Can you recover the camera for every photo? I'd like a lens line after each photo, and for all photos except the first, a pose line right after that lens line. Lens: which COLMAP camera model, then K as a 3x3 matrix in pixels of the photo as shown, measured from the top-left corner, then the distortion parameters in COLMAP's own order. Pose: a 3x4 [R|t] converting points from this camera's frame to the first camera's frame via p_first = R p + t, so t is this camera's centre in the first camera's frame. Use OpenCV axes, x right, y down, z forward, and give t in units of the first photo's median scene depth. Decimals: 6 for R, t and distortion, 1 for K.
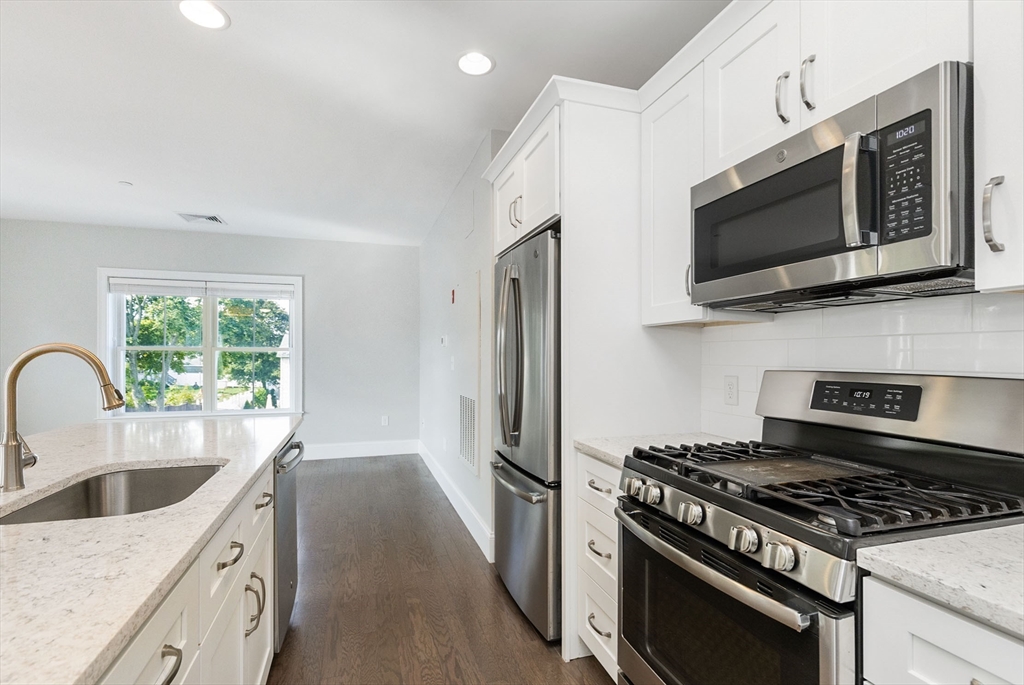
lens RADIAL K [[487.6, 0, 511.5], [0, 487.6, 354.8], [0, 0, 1]] dist [0.000091, 0.000538]
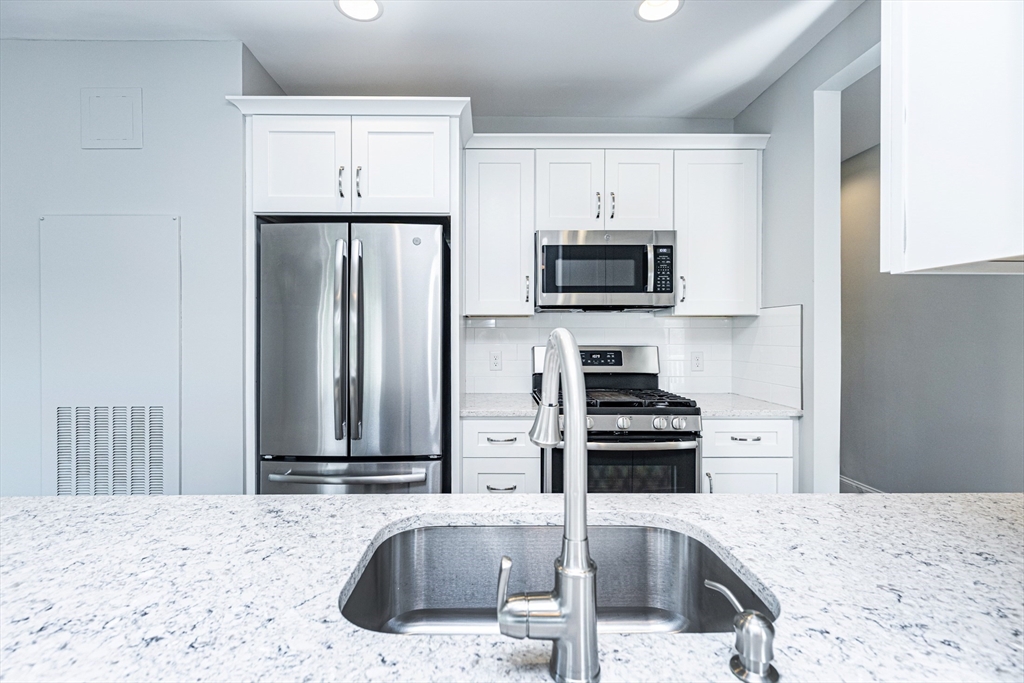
lens RADIAL K [[471.1, 0, 512.3], [0, 471.1, 333.3], [0, 0, 1]] dist [0.005194, -0.000384]
pose [[0.280918, -0.005718, 0.959715, -1.359284], [-0.001900, 0.999977, 0.006513, -0.030301], [-0.959730, -0.003653, 0.280900, 0.818403]]
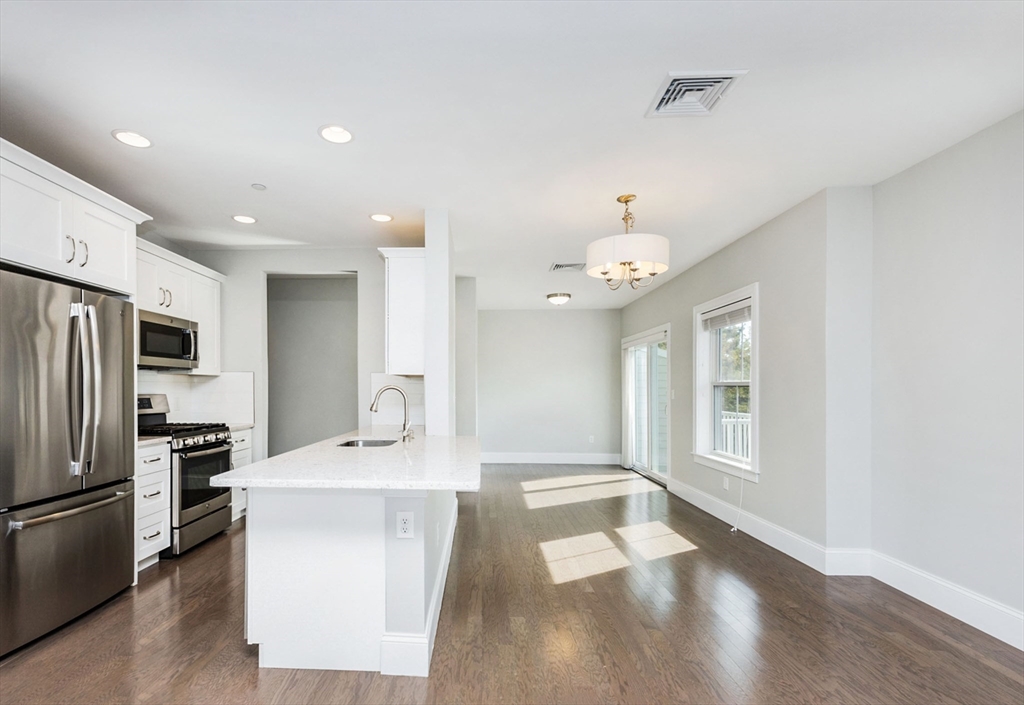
lens RADIAL K [[478.8, 0, 450.6], [0, 478.8, 399.8], [0, 0, 1]] dist [0.003022, 0.000499]
pose [[-0.935842, -0.011423, 0.352234, -2.014790], [-0.004514, 0.999781, 0.020428, 0.001060], [-0.352390, 0.017528, -0.935689, 3.082459]]
